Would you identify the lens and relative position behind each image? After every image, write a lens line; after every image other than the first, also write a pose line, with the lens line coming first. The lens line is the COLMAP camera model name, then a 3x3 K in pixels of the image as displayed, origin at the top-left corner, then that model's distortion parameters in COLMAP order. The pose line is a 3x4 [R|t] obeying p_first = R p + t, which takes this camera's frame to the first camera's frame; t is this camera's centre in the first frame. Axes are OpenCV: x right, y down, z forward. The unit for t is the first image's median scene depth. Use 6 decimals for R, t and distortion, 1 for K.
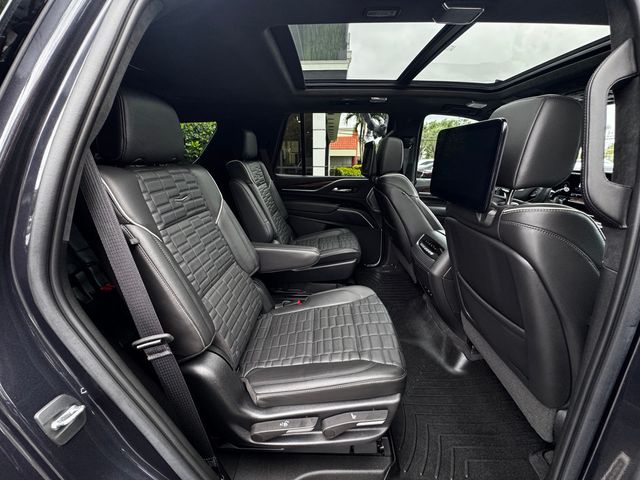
lens RADIAL K [[256.3, 0, 322.1], [0, 256.3, 240.7], [0, 0, 1]] dist [-0.004443, -0.000220]
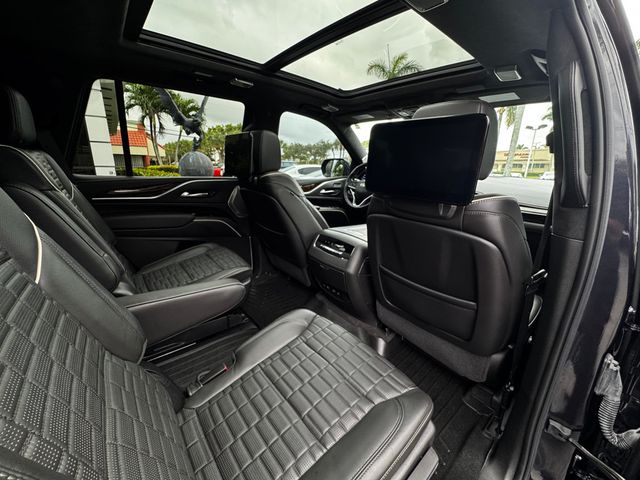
lens RADIAL K [[256.3, 0, 317.4], [0, 256.3, 239.5], [0, 0, 1]] dist [-0.004443, -0.000220]
pose [[0.752994, -0.164900, 0.637031, -0.192536], [0.173951, 0.983535, 0.048979, -0.048313], [-0.634619, 0.073931, 0.769281, 0.228098]]
